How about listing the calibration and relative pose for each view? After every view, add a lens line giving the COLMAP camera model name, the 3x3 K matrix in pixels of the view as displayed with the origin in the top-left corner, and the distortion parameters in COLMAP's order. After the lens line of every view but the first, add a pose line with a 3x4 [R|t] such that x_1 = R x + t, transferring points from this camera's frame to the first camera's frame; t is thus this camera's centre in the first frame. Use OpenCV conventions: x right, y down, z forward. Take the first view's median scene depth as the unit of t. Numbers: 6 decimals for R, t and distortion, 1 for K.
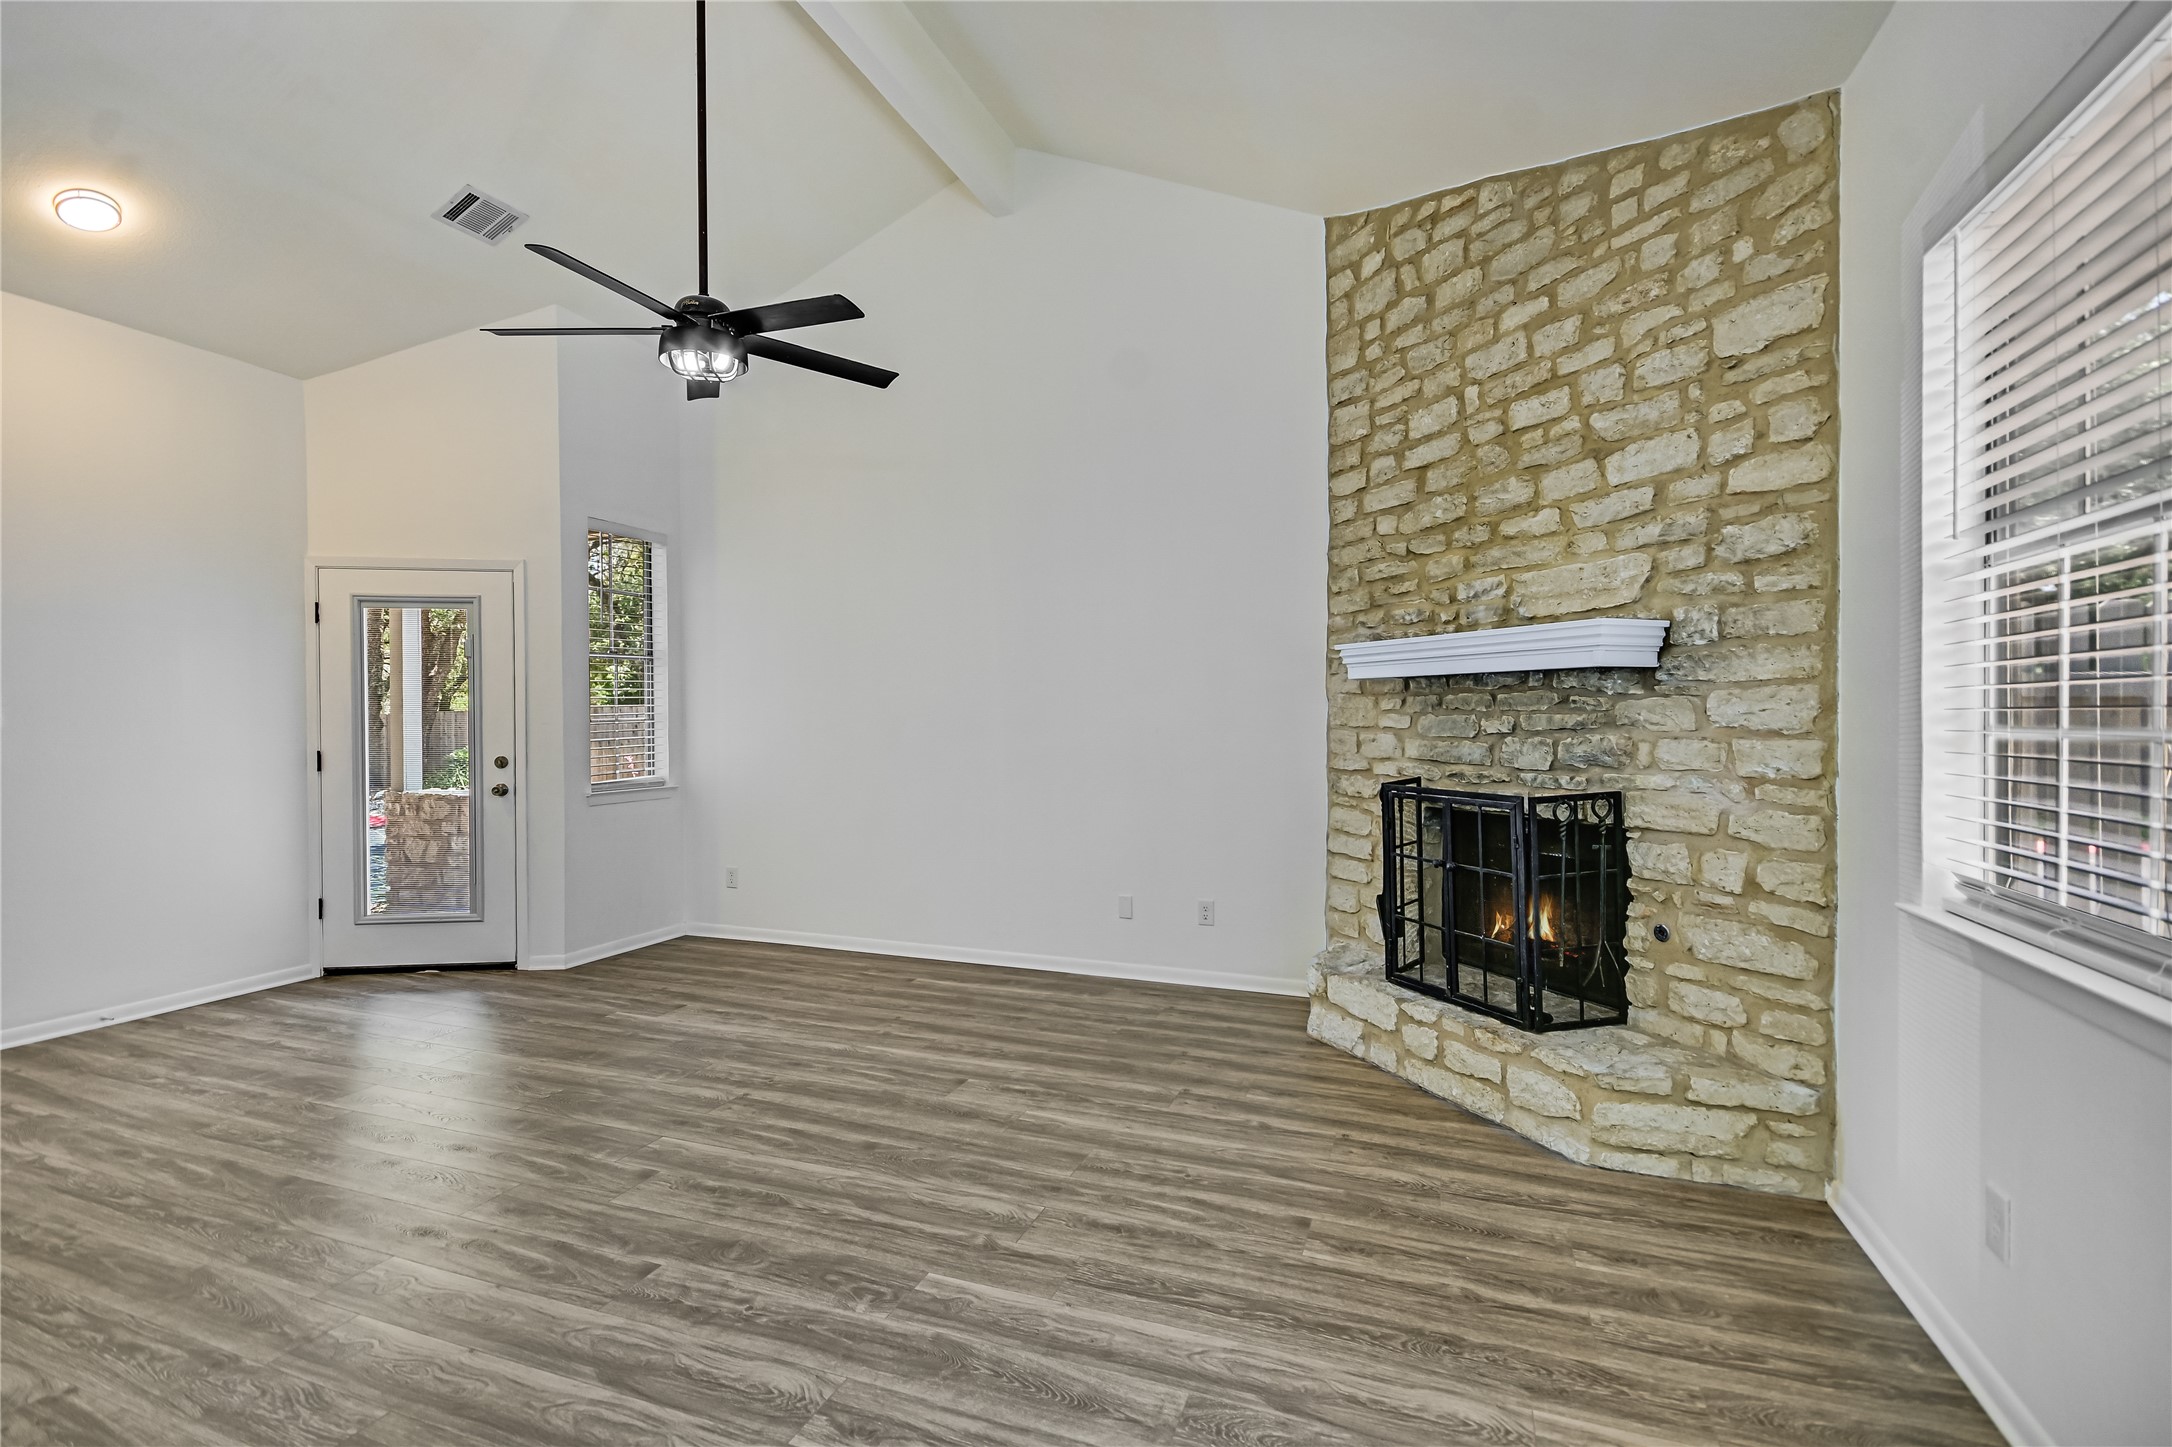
lens RADIAL K [[987.2, 0, 1083.3], [0, 987.2, 728.9], [0, 0, 1]] dist [0.025392, -0.018641]
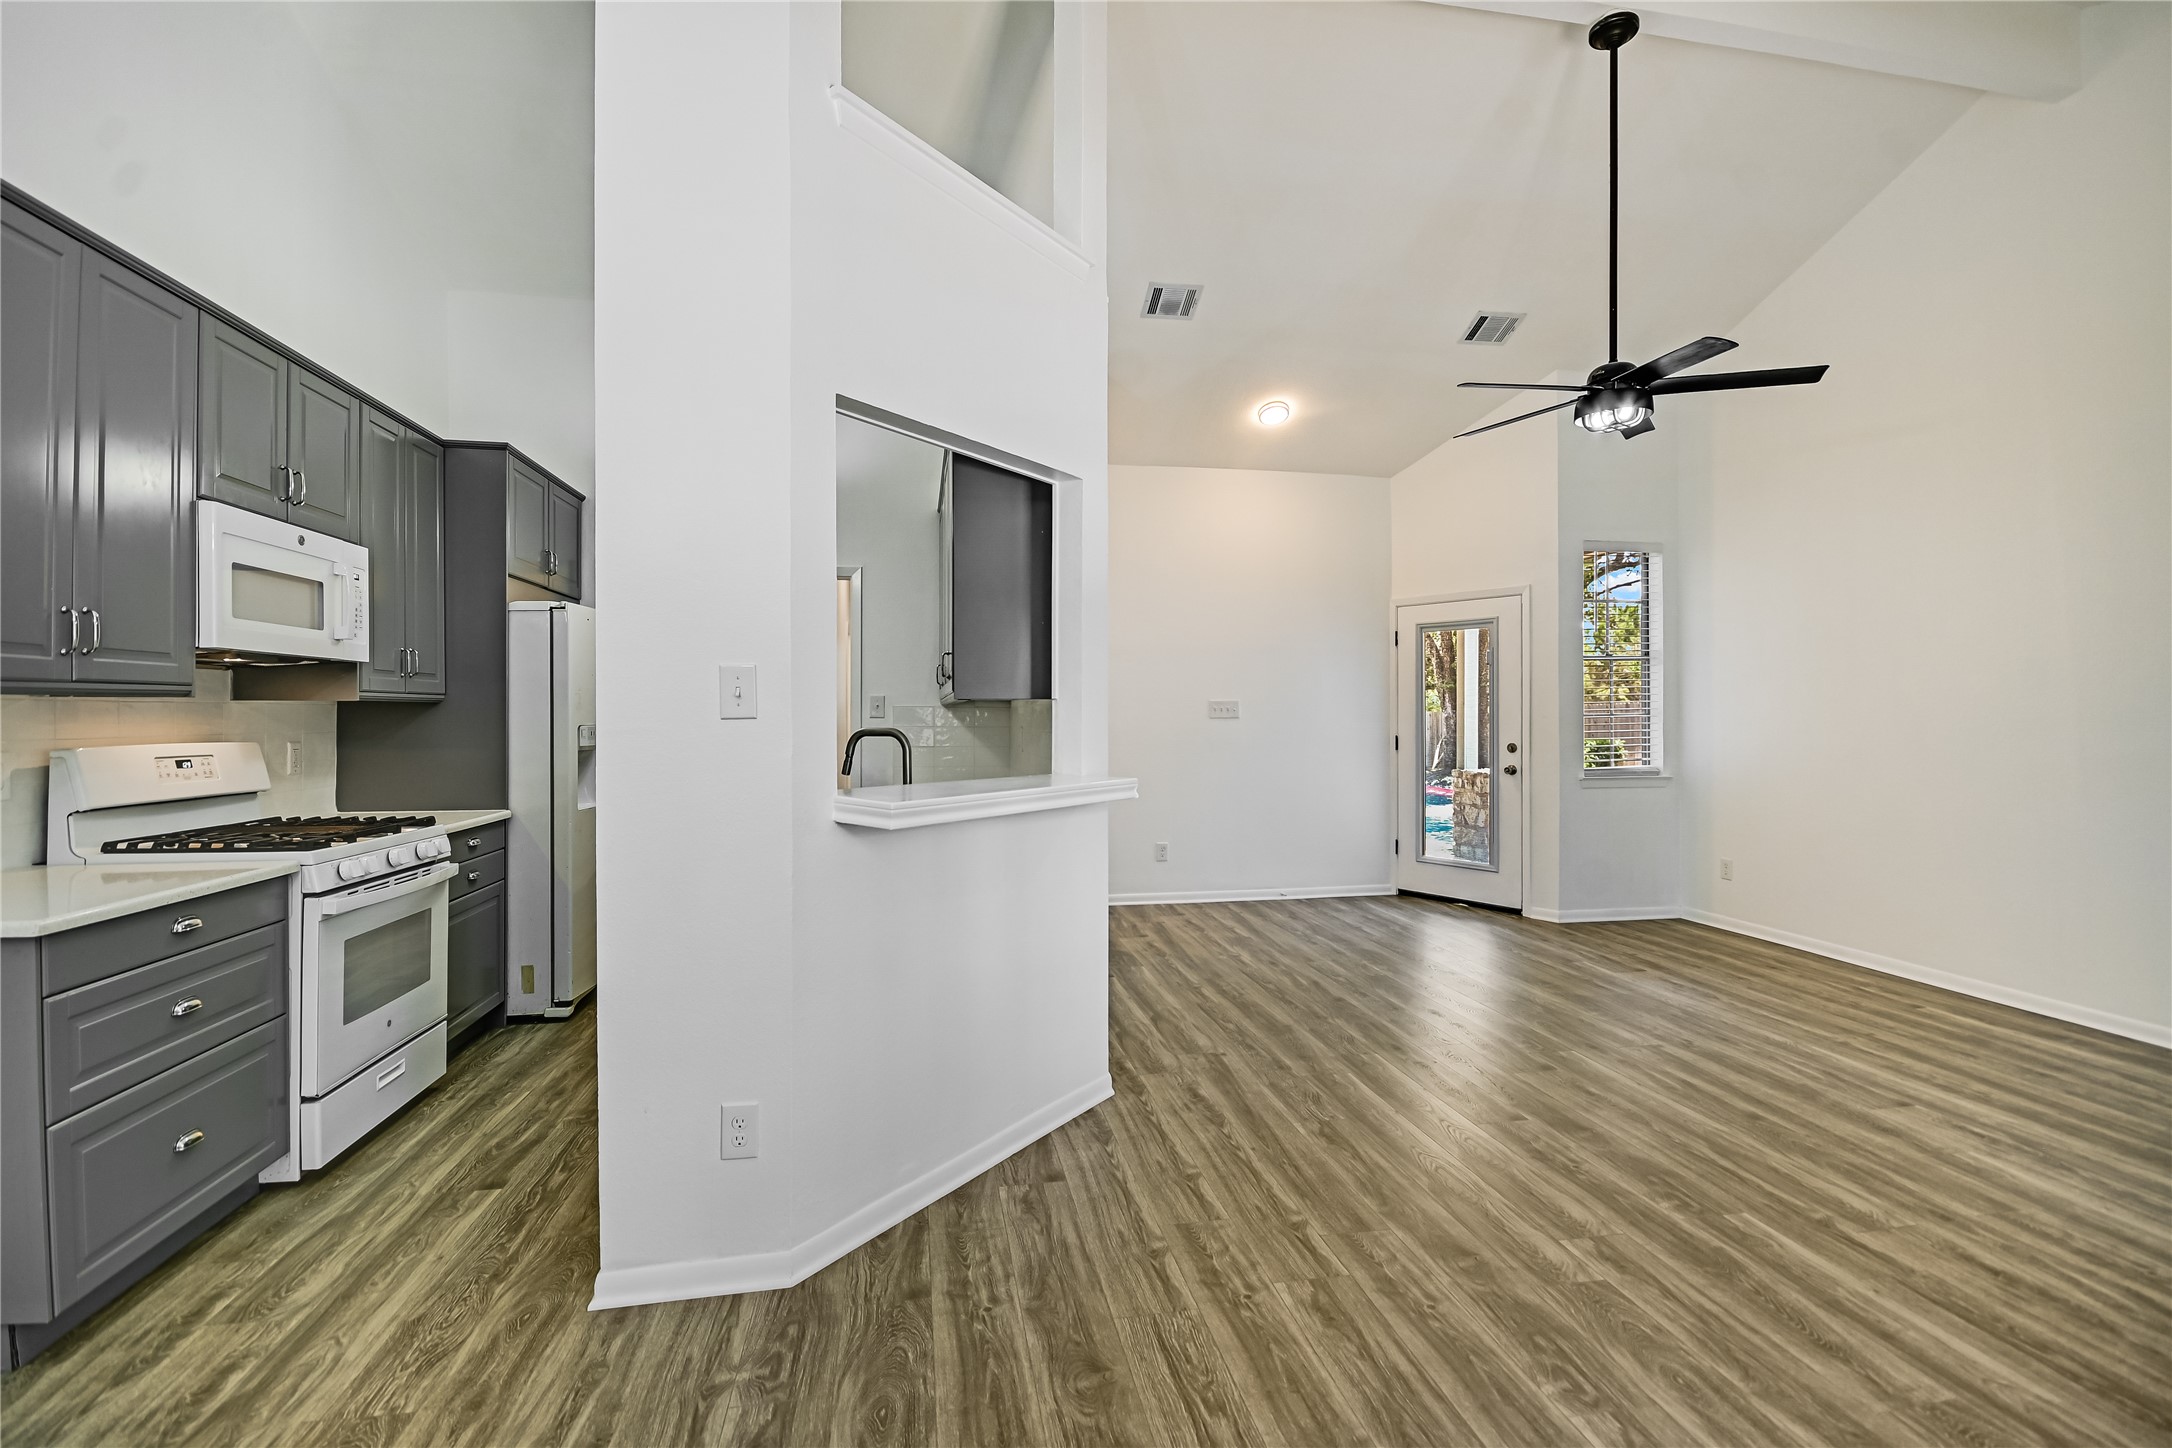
lens RADIAL K [[953.8, 0, 1072.8], [0, 953.8, 714.9], [0, 0, 1]] dist [0.010935, -0.014997]
pose [[0.503474, 0.001679, -0.864009, 0.256236], [-0.008891, 0.999955, -0.003238, 0.000667], [0.863964, 0.009313, 0.503467, -0.127000]]
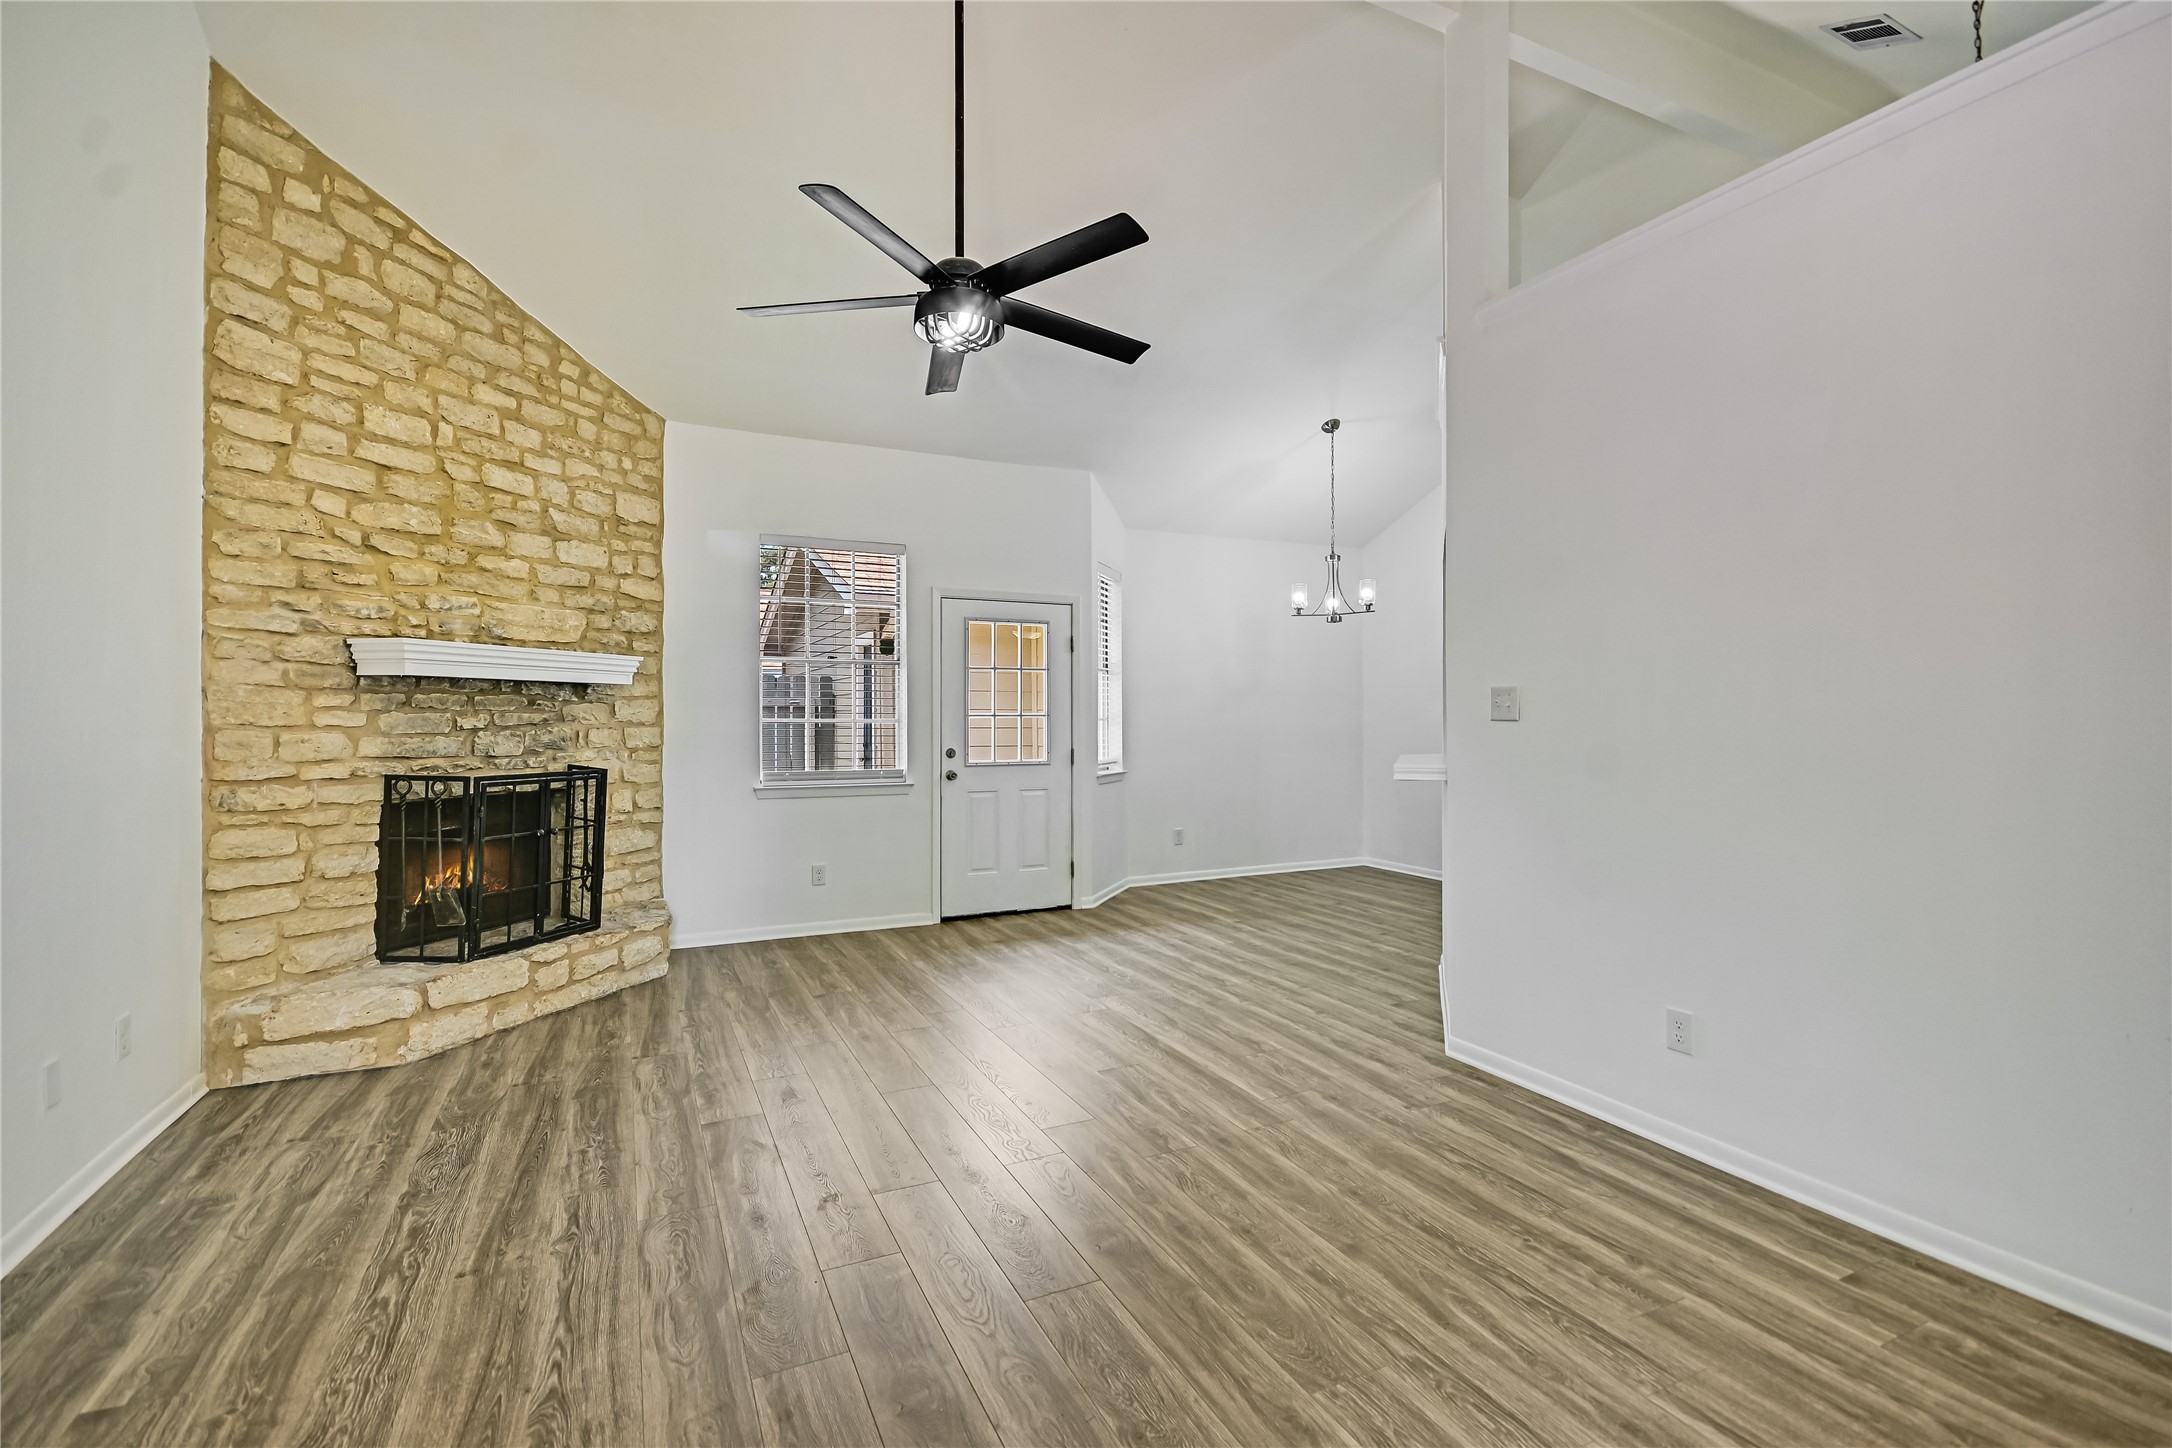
lens RADIAL K [[953.8, 0, 1072.8], [0, 953.8, 714.9], [0, 0, 1]] dist [0.010935, -0.014997]
pose [[-0.716706, 0.005982, 0.697350, -0.958082], [0.011329, 0.999931, 0.003066, -0.007906], [-0.697284, 0.010098, -0.716724, 1.394647]]
